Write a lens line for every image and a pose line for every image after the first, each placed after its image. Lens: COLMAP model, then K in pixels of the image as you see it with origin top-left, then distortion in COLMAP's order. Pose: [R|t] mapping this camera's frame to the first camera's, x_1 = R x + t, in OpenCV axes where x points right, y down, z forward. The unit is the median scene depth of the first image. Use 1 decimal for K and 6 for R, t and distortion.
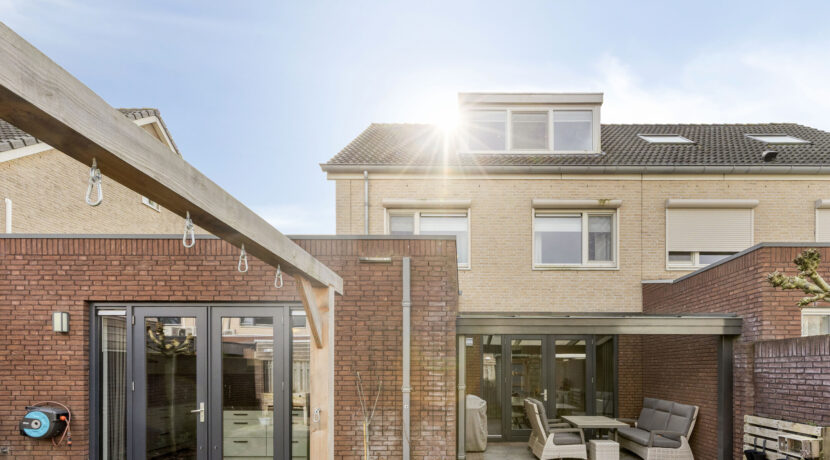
lens RADIAL K [[427.1, 0, 468.7], [0, 427.1, 375.2], [0, 0, 1]] dist [-0.004741, 0.000708]
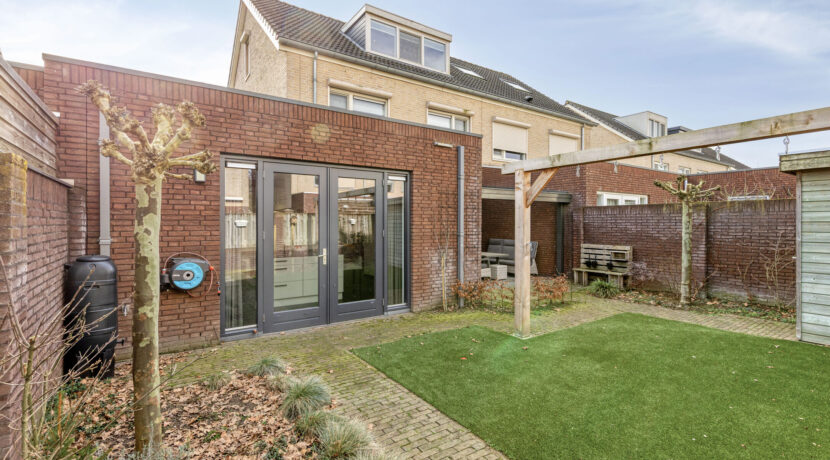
lens RADIAL K [[375.7, 0, 409.0], [0, 375.7, 227.9], [0, 0, 1]] dist [-0.001700, -0.000257]
pose [[0.826425, -0.008373, 0.562985, -0.779670], [0.007810, 0.999964, 0.003408, 0.004800], [-0.562993, 0.001580, 0.826460, 0.005711]]
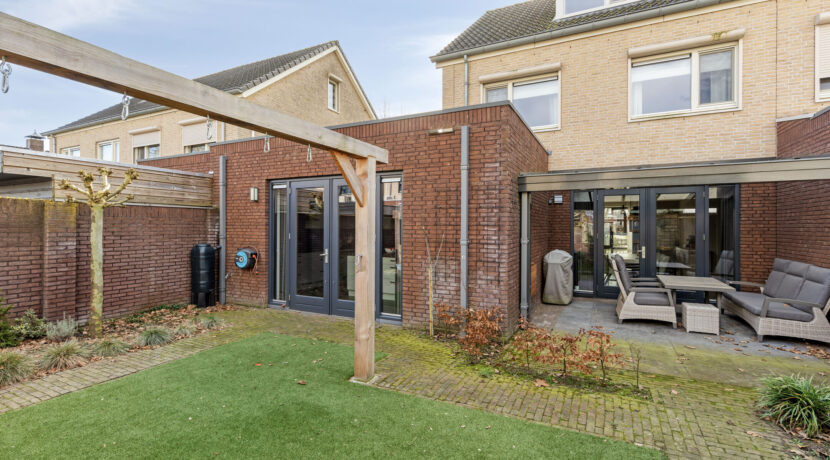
lens RADIAL K [[375.7, 0, 425.4], [0, 375.7, 232.0], [0, 0, 1]] dist [-0.001700, -0.000257]
pose [[0.894132, 0.007014, -0.447749, 0.156887], [-0.006388, 0.999975, 0.002909, 0.003036], [0.447759, 0.000259, 0.894154, 0.042355]]
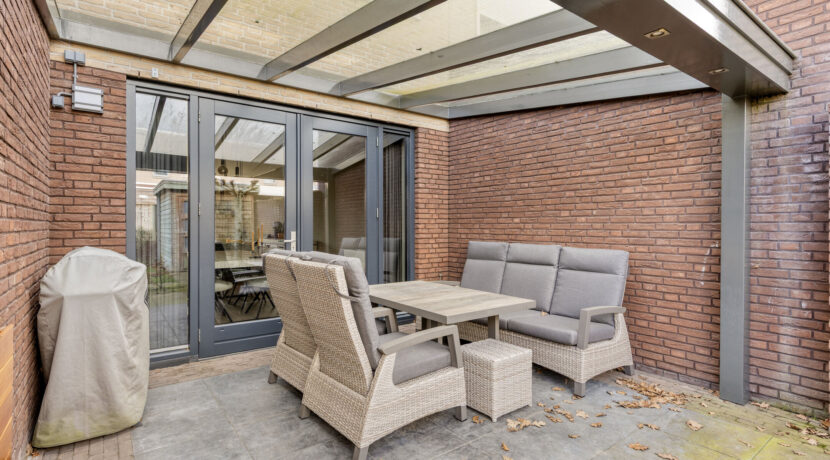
lens RADIAL K [[409.8, 0, 405.5], [0, 409.8, 220.3], [0, 0, 1]] dist [0.000086, -0.000976]
pose [[0.815355, 0.004314, 0.578945, 0.024359], [0.005984, 0.999856, -0.015879, 0.039776], [-0.578930, 0.016412, 0.815212, 0.740088]]
